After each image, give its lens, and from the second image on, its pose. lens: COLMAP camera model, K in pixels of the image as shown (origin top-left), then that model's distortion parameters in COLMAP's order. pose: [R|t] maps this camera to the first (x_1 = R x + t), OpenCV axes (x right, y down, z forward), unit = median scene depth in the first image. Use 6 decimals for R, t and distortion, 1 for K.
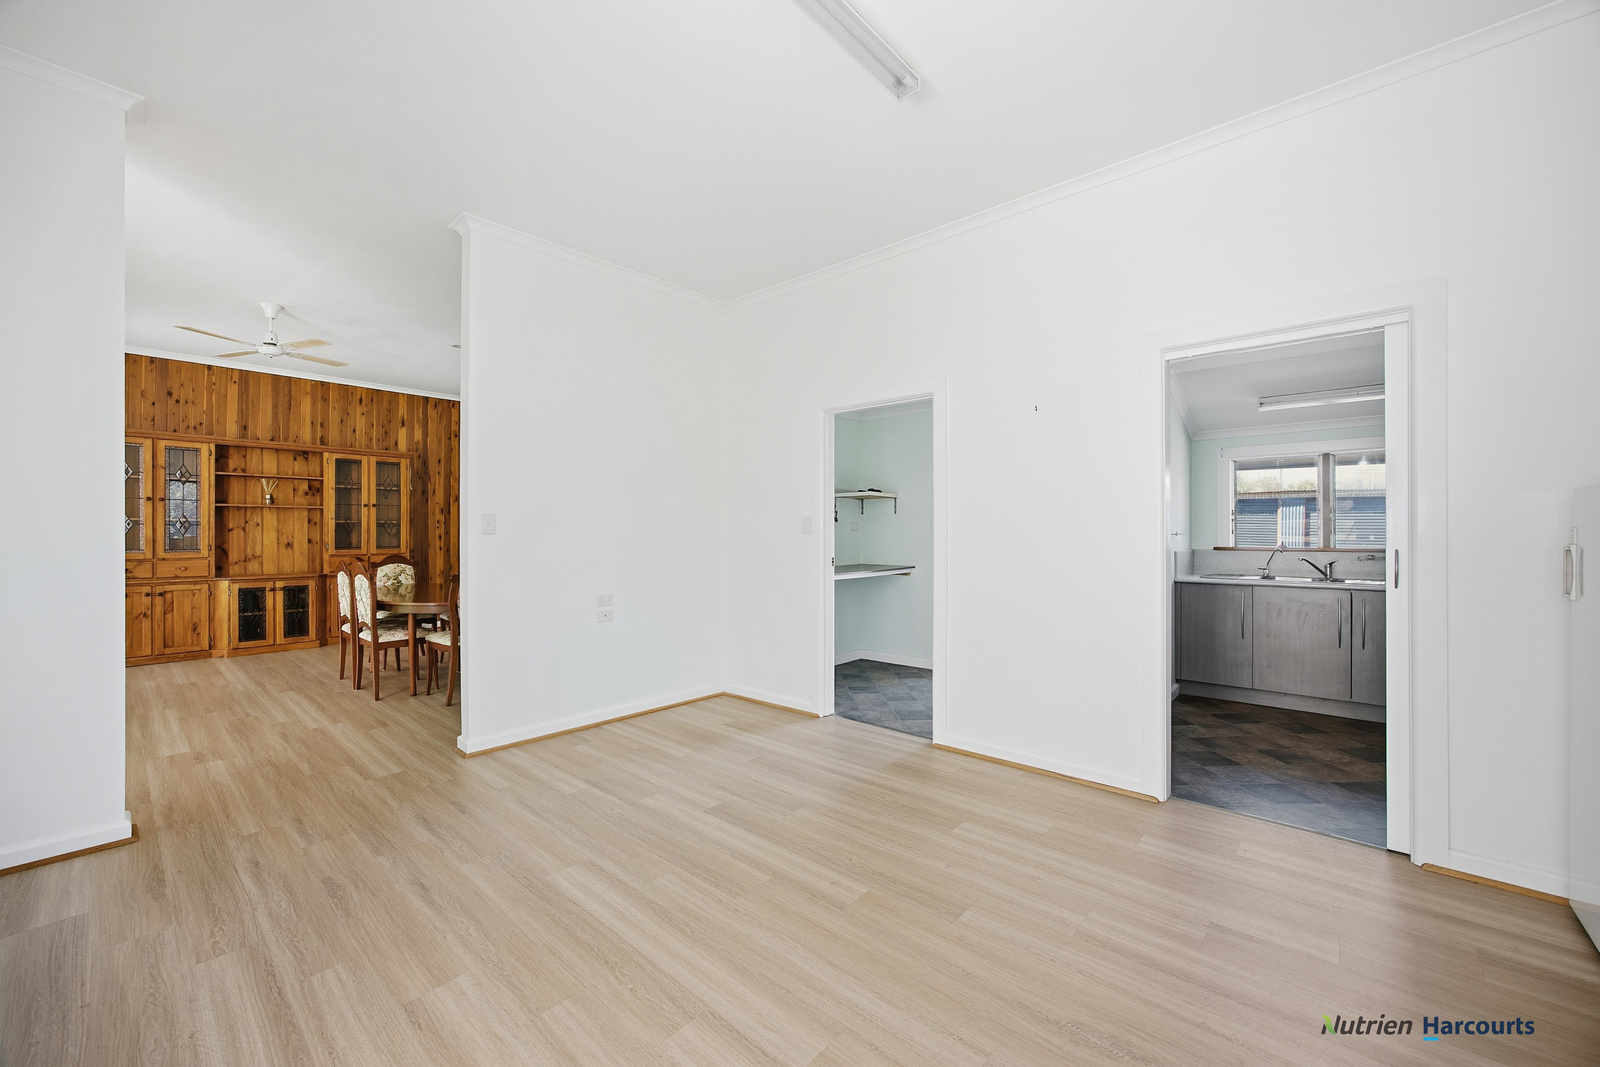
lens RADIAL K [[625.3, 0, 802.5], [0, 625.3, 532.6], [0, 0, 1]] dist [-0.012382, 0.002730]
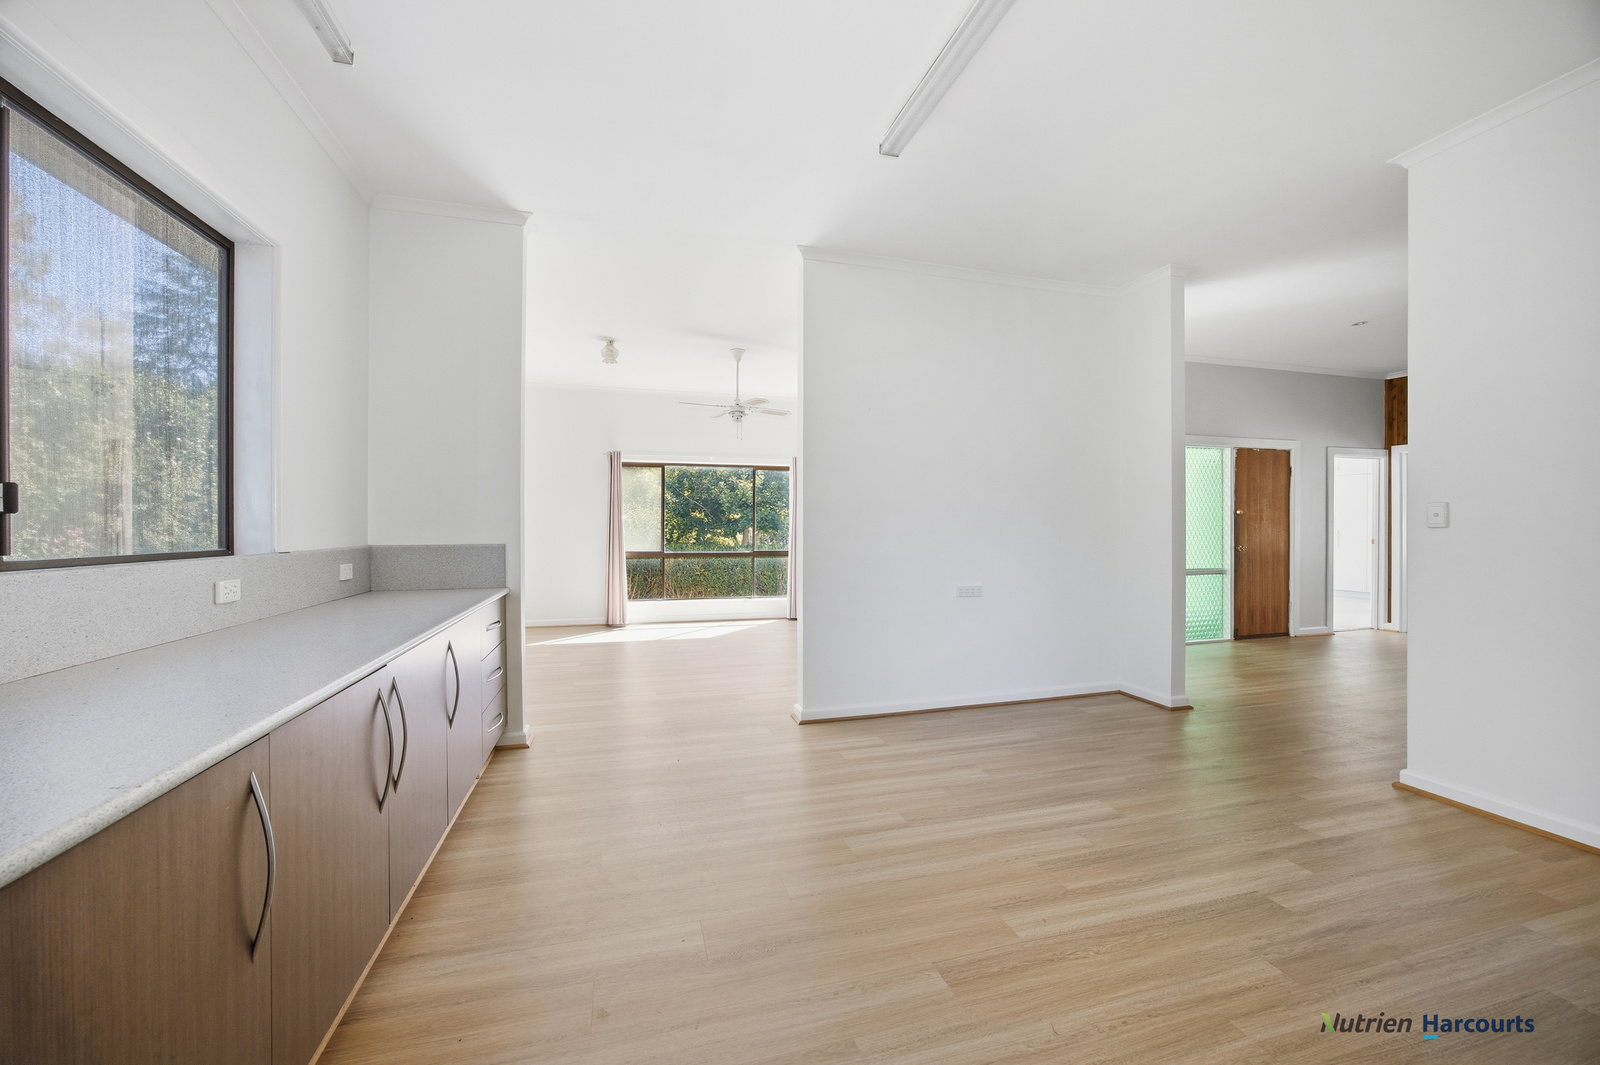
lens RADIAL K [[625.3, 0, 811.4], [0, 625.3, 530.9], [0, 0, 1]] dist [-0.012382, 0.002730]
pose [[-0.522884, 0.008629, -0.852360, 0.350093], [-0.000003, 0.999949, 0.010124, -0.002218], [0.852404, 0.005296, -0.522857, 0.420950]]
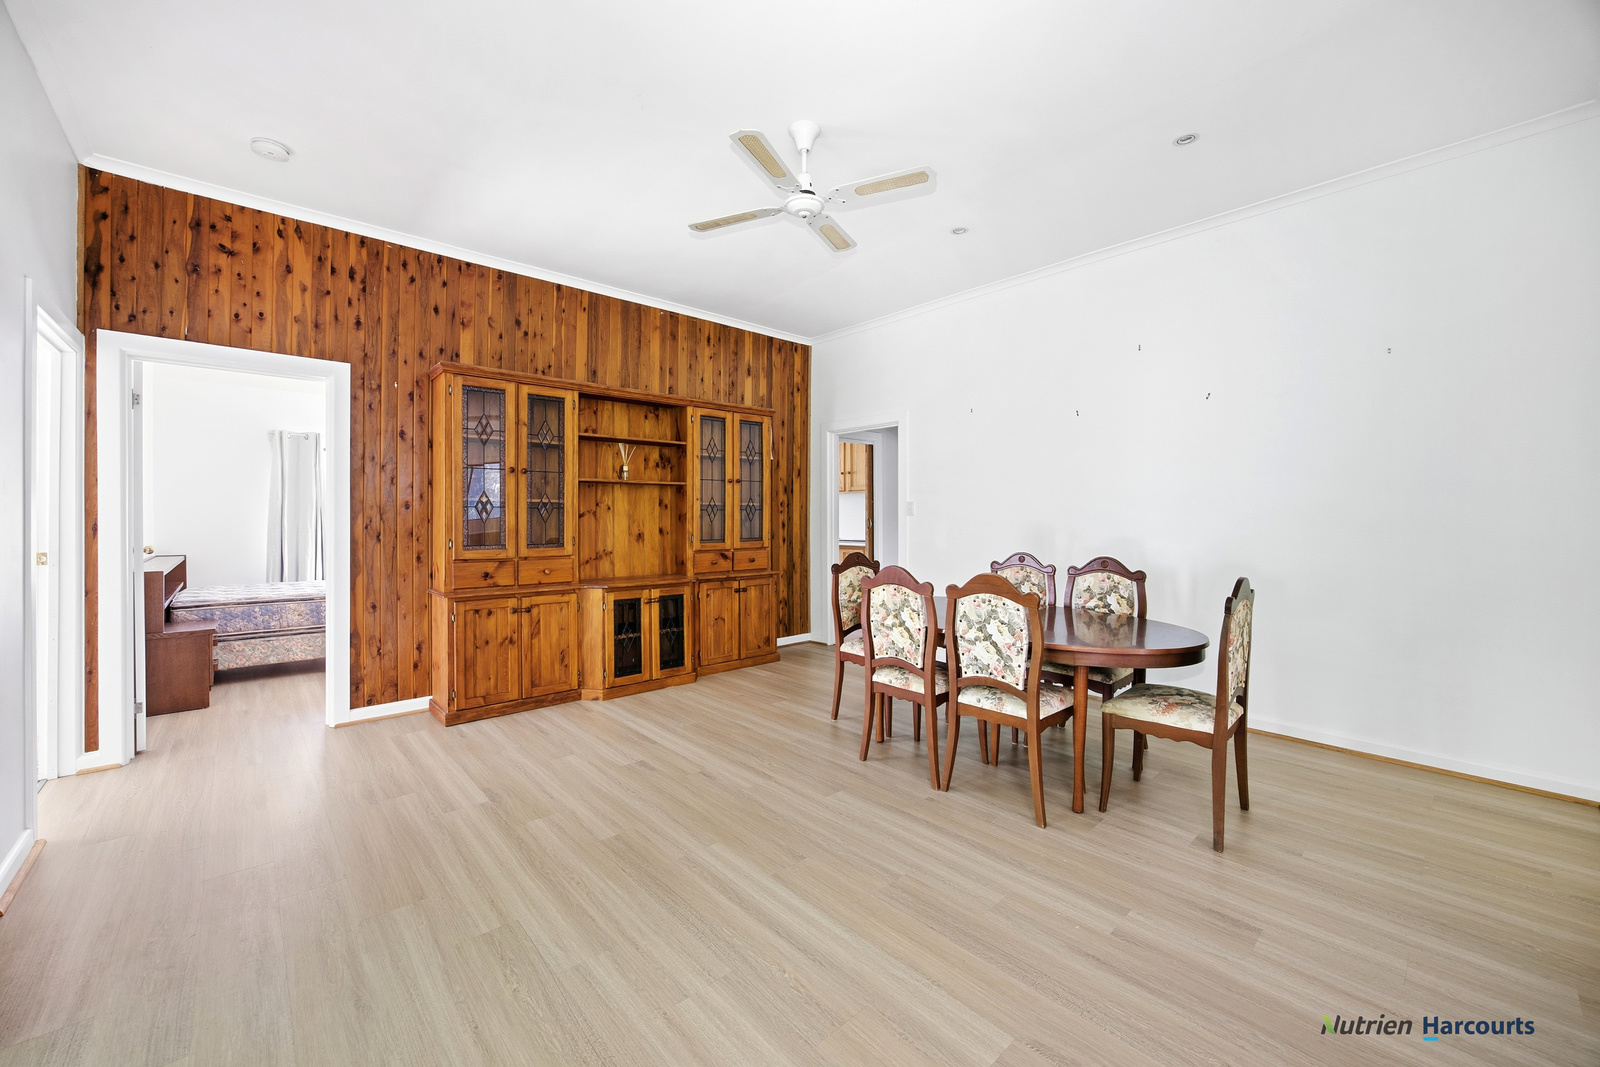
lens RADIAL K [[641.0, 0, 790.2], [0, 641.0, 519.2], [0, 0, 1]] dist [-0.003201, 0.001697]
pose [[0.992253, -0.002572, -0.124210, -0.611331], [0.002410, 0.999996, -0.001448, 0.001275], [0.124213, 0.001138, 0.992255, 0.307368]]
